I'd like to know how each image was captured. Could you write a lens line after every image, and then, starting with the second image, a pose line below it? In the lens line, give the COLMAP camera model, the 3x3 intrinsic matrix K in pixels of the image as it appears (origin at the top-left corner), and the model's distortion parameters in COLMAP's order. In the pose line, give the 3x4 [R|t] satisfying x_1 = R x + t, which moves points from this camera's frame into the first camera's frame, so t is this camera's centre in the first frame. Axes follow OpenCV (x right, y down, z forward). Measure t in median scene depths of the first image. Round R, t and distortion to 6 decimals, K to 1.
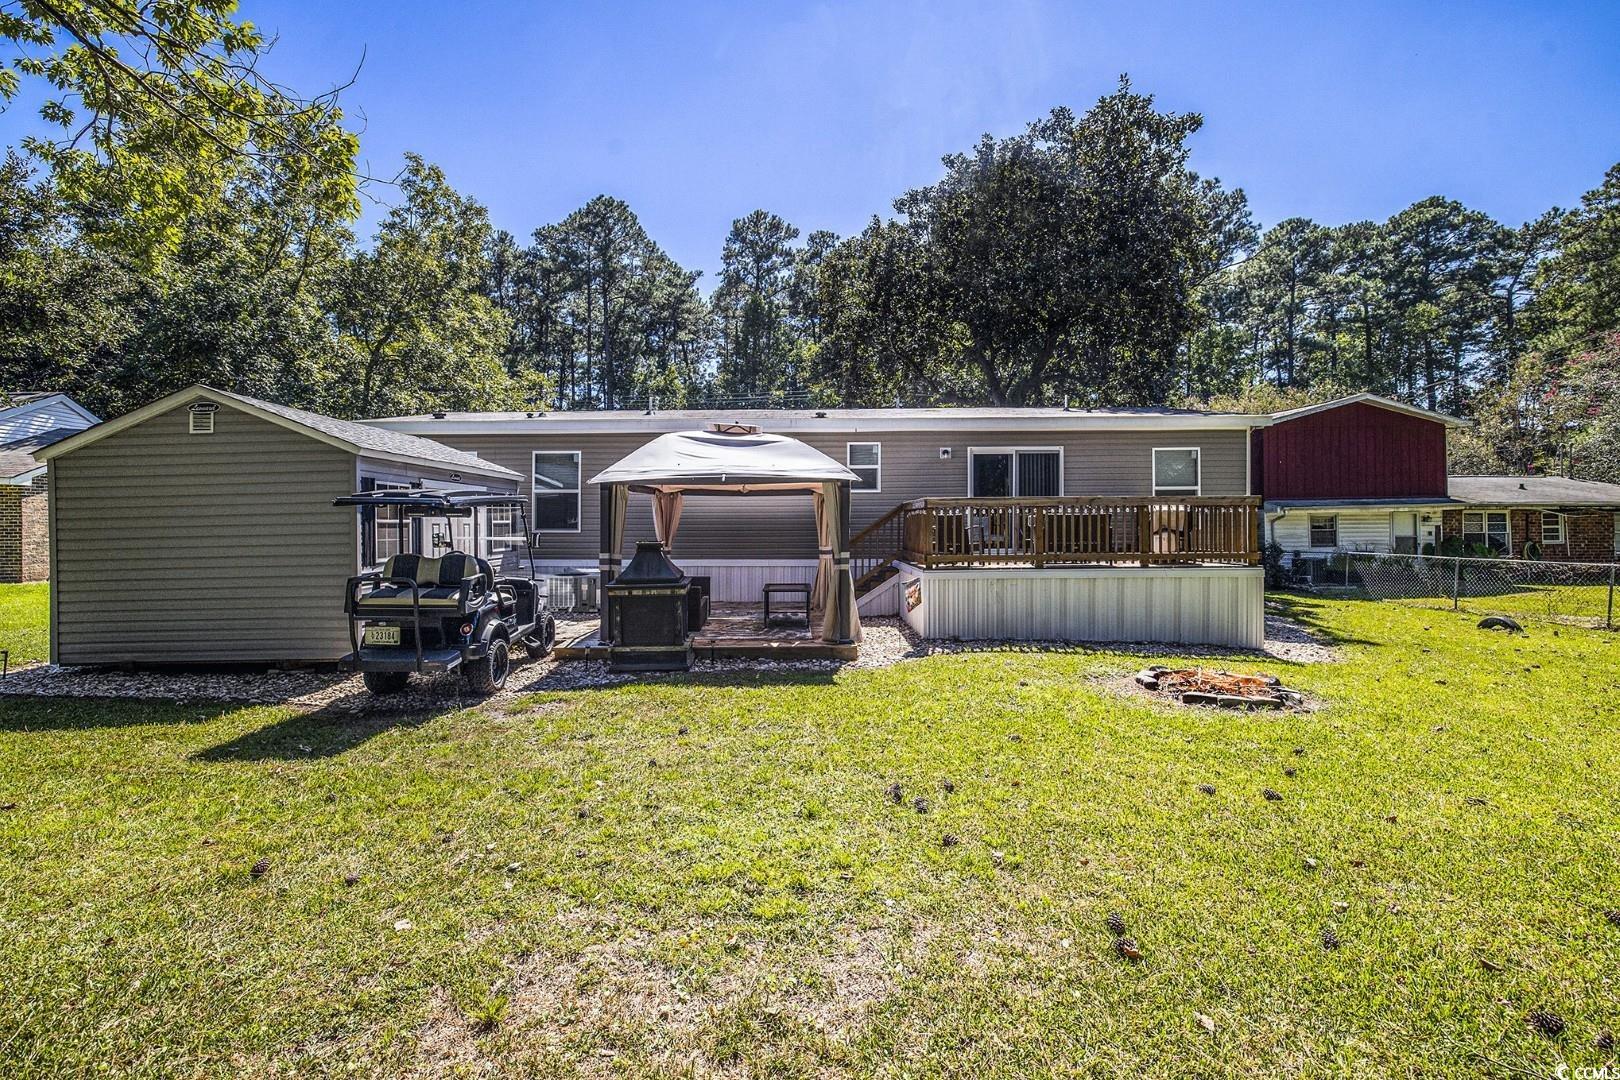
lens RADIAL K [[729.8, 0, 803.2], [0, 729.8, 532.2], [0, 0, 1]] dist [-0.029618, 0.018919]
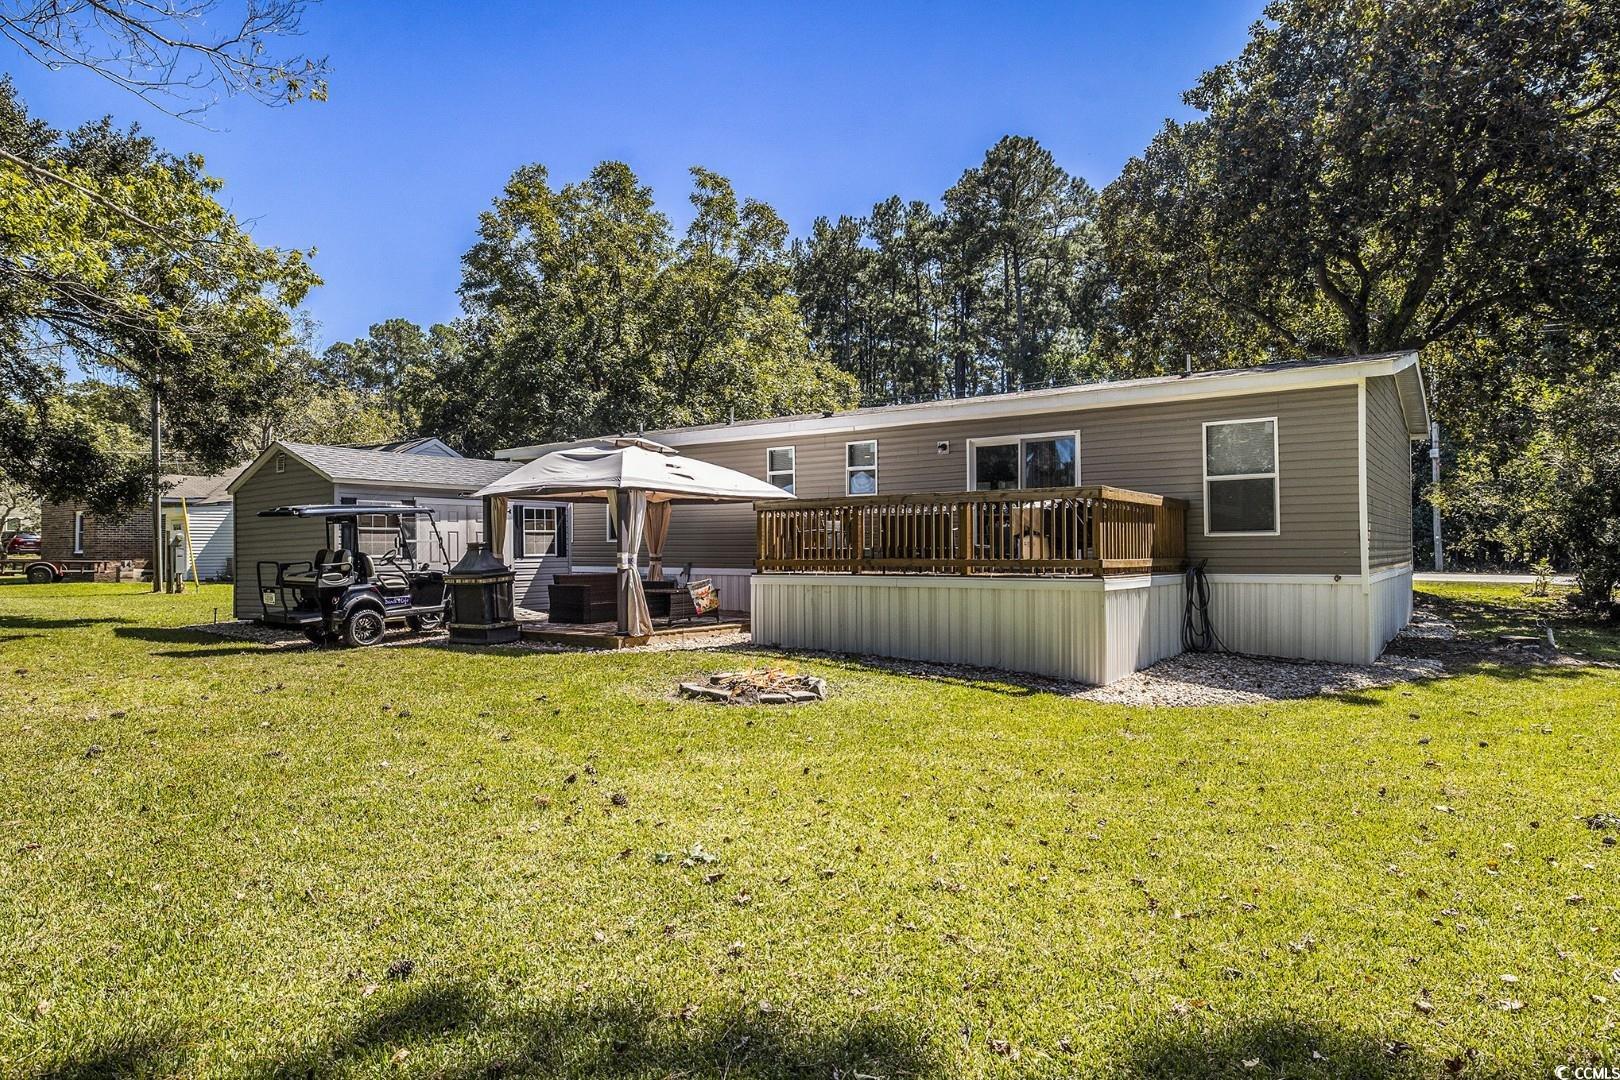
lens RADIAL K [[952.4, 0, 768.8], [0, 952.4, 543.7], [0, 0, 1]] dist [-0.006423, -0.000346]
pose [[0.814915, -0.002057, -0.579577, 0.487323], [-0.006972, 0.999887, -0.013352, 0.014527], [0.579538, 0.014922, 0.814808, -0.019735]]
